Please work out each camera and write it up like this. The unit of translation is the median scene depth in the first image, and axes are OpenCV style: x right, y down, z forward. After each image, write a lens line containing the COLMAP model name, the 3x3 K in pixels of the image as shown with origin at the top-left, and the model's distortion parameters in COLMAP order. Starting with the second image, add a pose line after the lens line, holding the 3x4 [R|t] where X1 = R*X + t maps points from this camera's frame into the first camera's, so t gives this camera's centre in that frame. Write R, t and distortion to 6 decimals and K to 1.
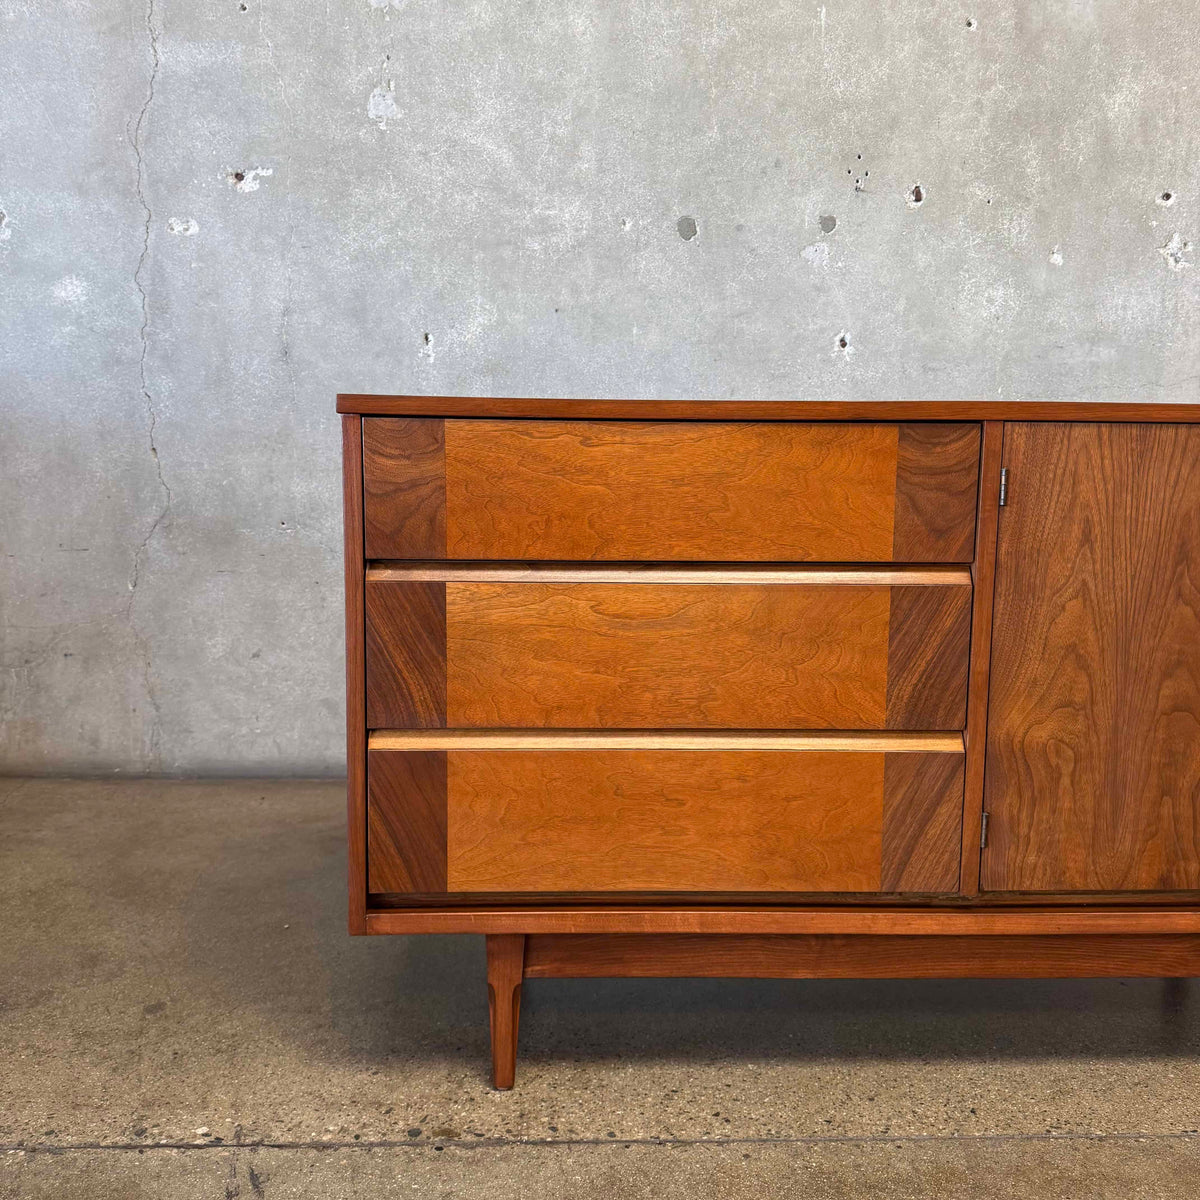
lens RADIAL K [[1121.0, 0, 601.9], [0, 1121.0, 601.2], [0, 0, 1]] dist [0.122202, -0.245844]
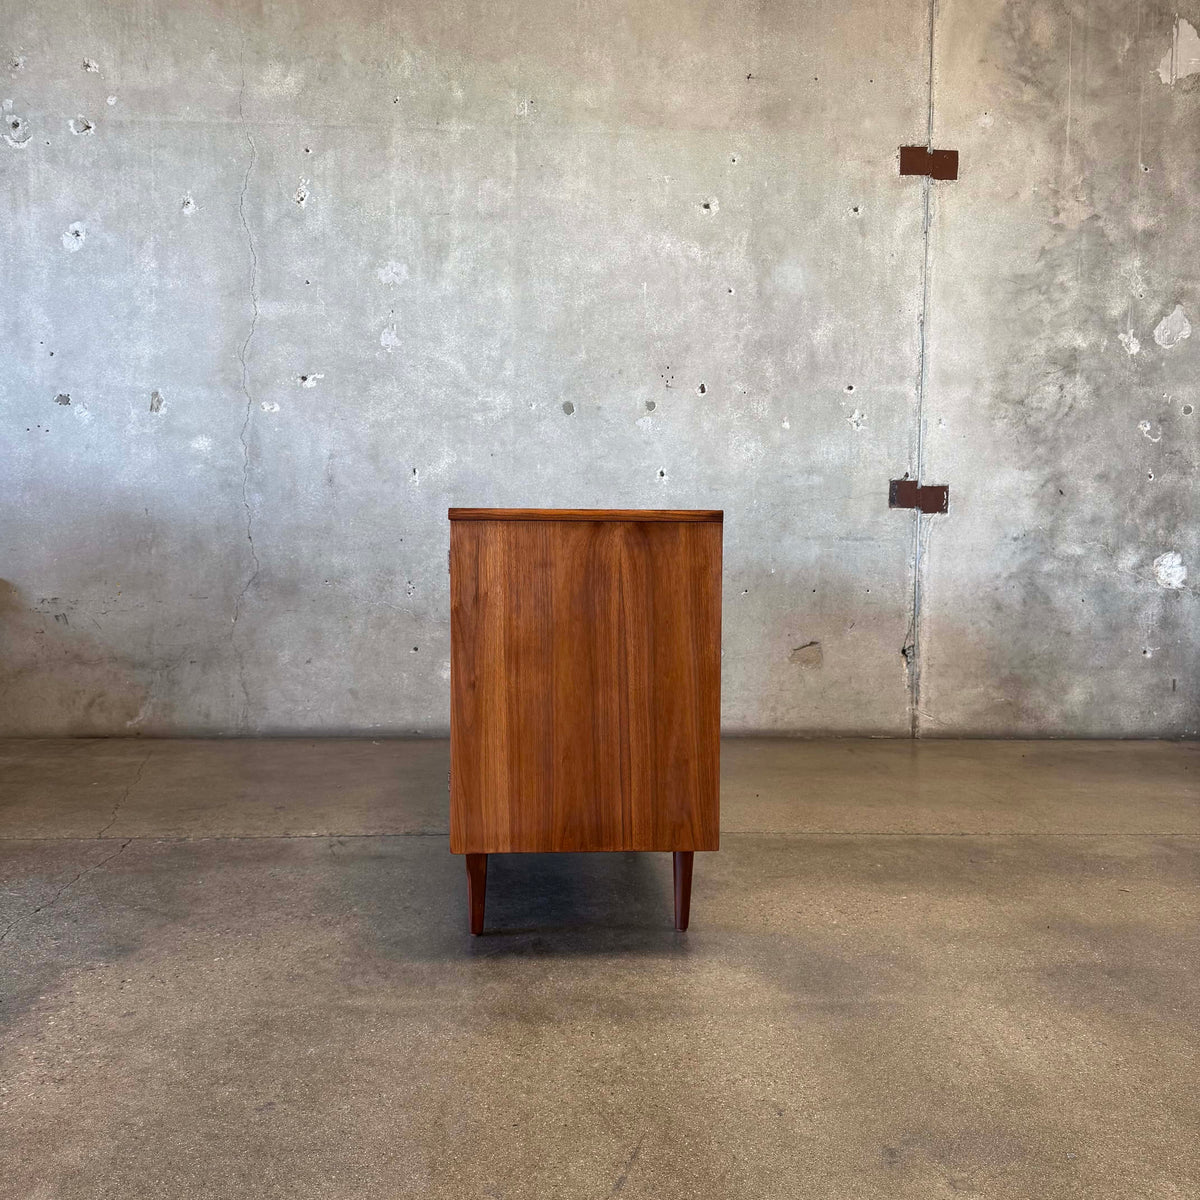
lens RADIAL K [[1097.0, 0, 600.4], [0, 1097.0, 604.2], [0, 0, 1]] dist [0.187516, -0.401176]
pose [[0.999855, -0.004346, 0.016470, 0.095137], [0.005482, 0.997562, -0.069571, 0.082012], [-0.016128, 0.069651, 0.997441, -0.642248]]
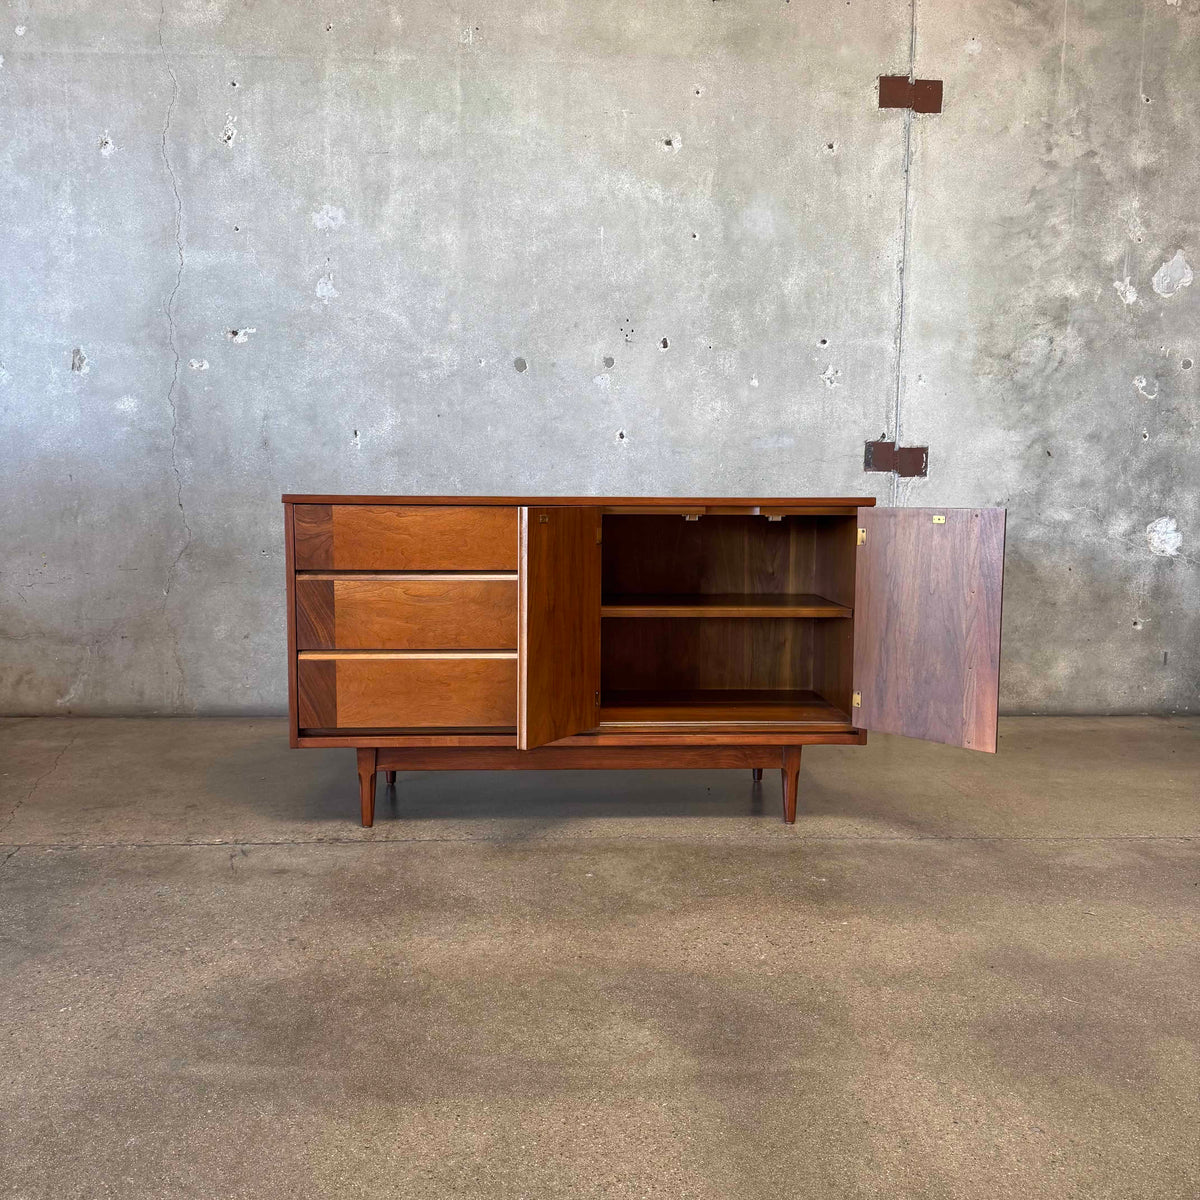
lens RADIAL K [[1099.9, 0, 599.3], [0, 1099.9, 602.6], [0, 0, 1]] dist [0.157693, -0.315114]
pose [[0.999946, -0.006826, 0.007853, 0.172104], [0.006964, 0.999821, -0.017612, 0.032506], [-0.007731, 0.017666, 0.999814, -0.549592]]
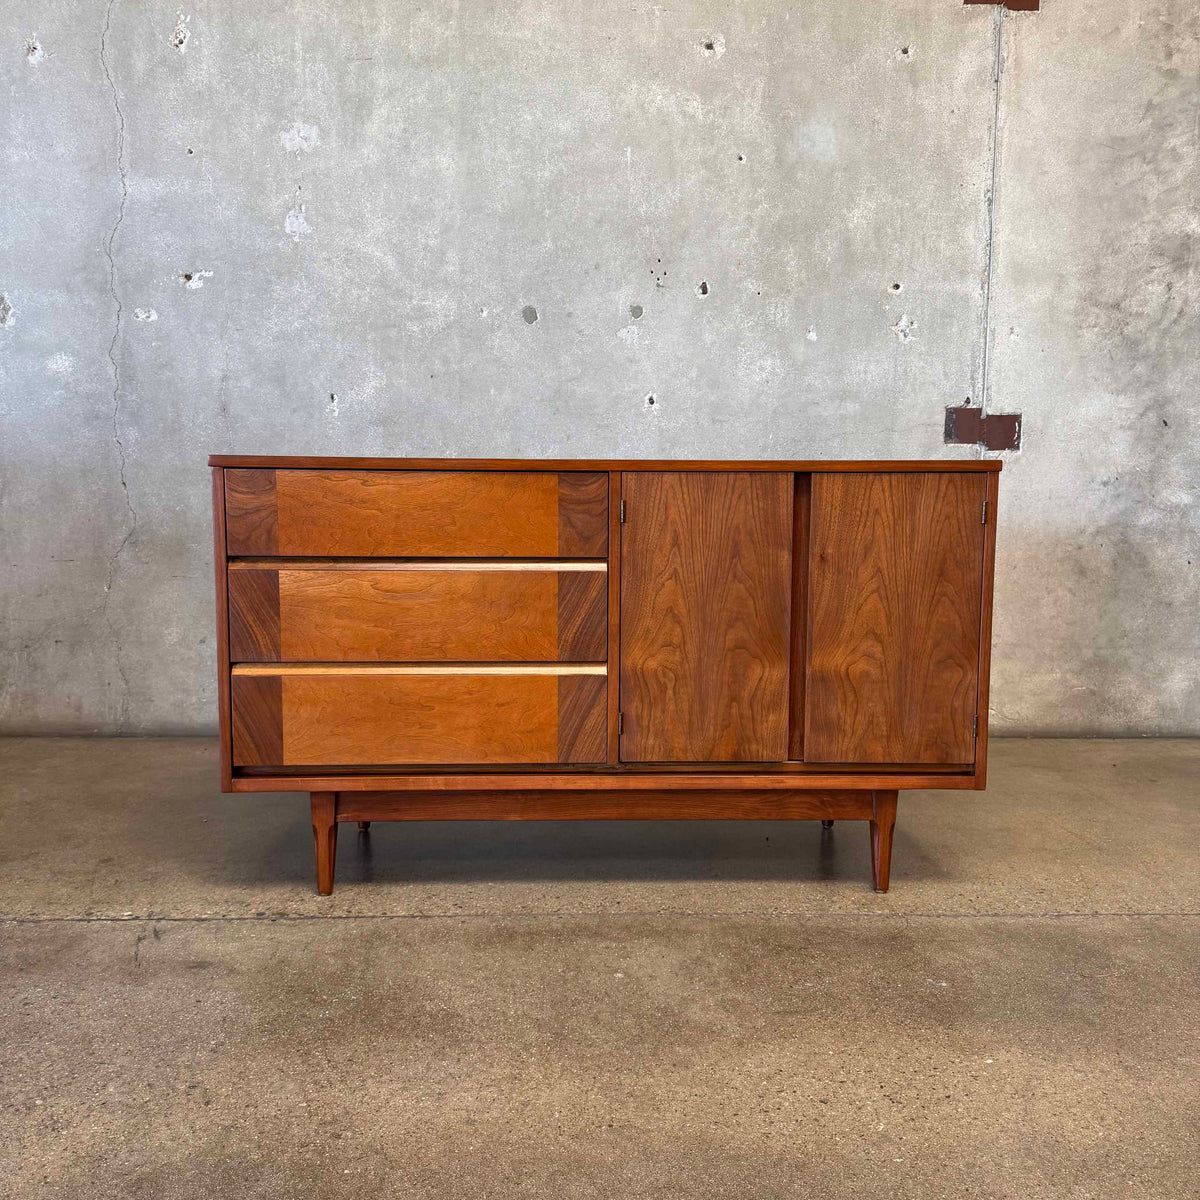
lens RADIAL K [[1115.5, 0, 600.1], [0, 1115.5, 603.4], [0, 0, 1]] dist [0.080704, -0.136025]
pose [[0.999978, -0.004908, -0.004366, 0.161717], [0.004833, 0.999846, -0.016861, 0.029483], [0.004448, 0.016840, 0.999848, -0.297746]]
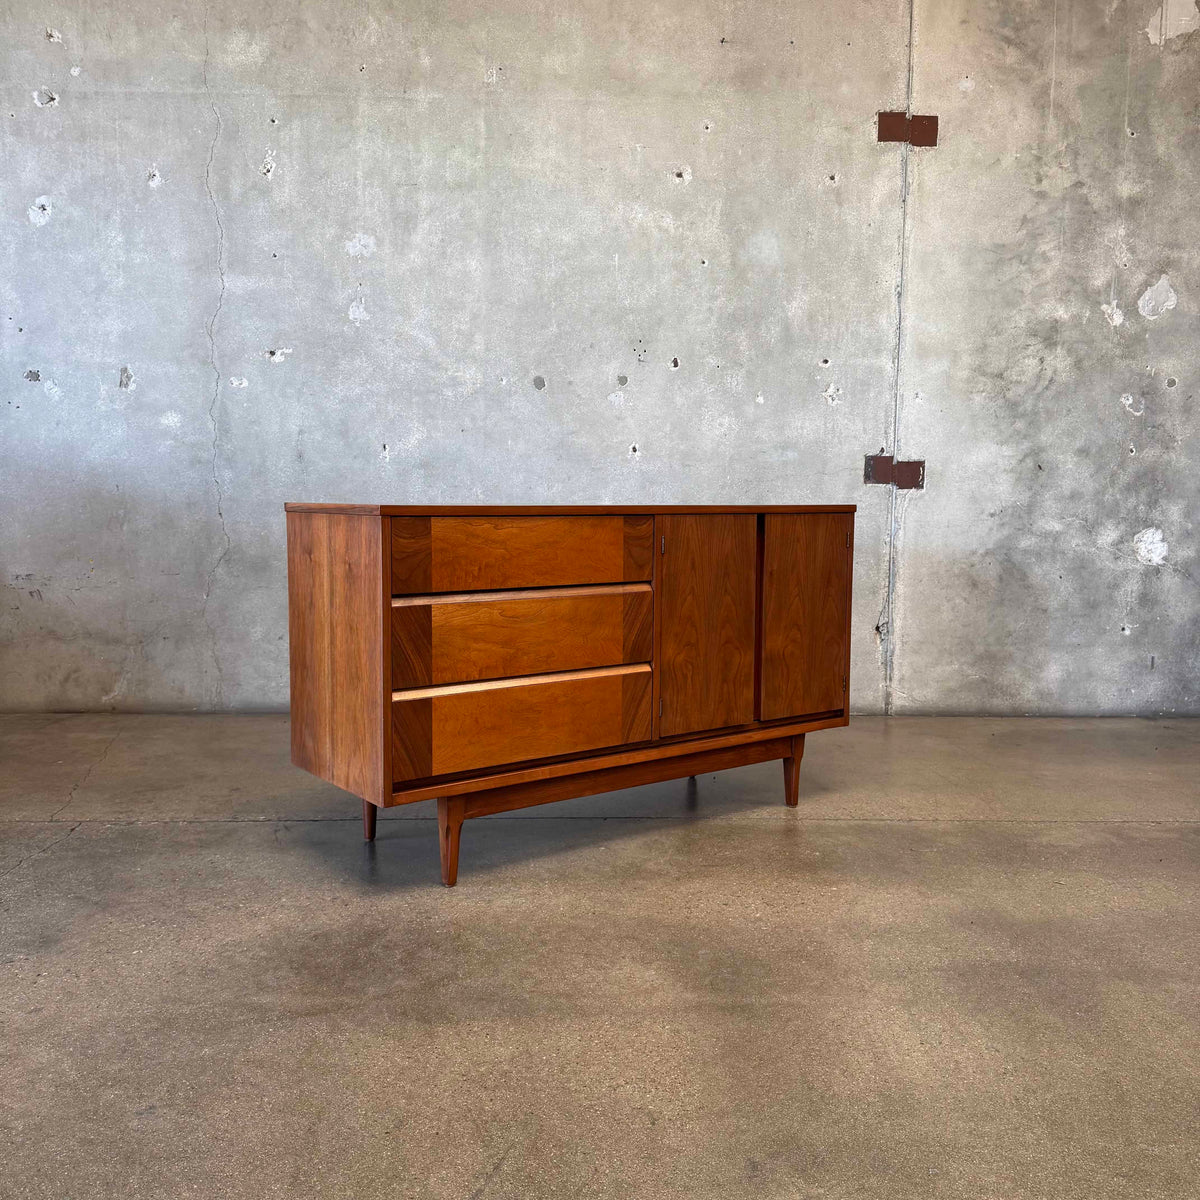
lens RADIAL K [[1097.0, 0, 600.4], [0, 1097.0, 604.2], [0, 0, 1]] dist [0.187516, -0.401176]
pose [[0.999987, -0.003271, -0.003957, 0.172459], [0.003145, 0.999494, -0.031648, 0.053371], [0.004059, 0.031635, 0.999491, -0.639158]]
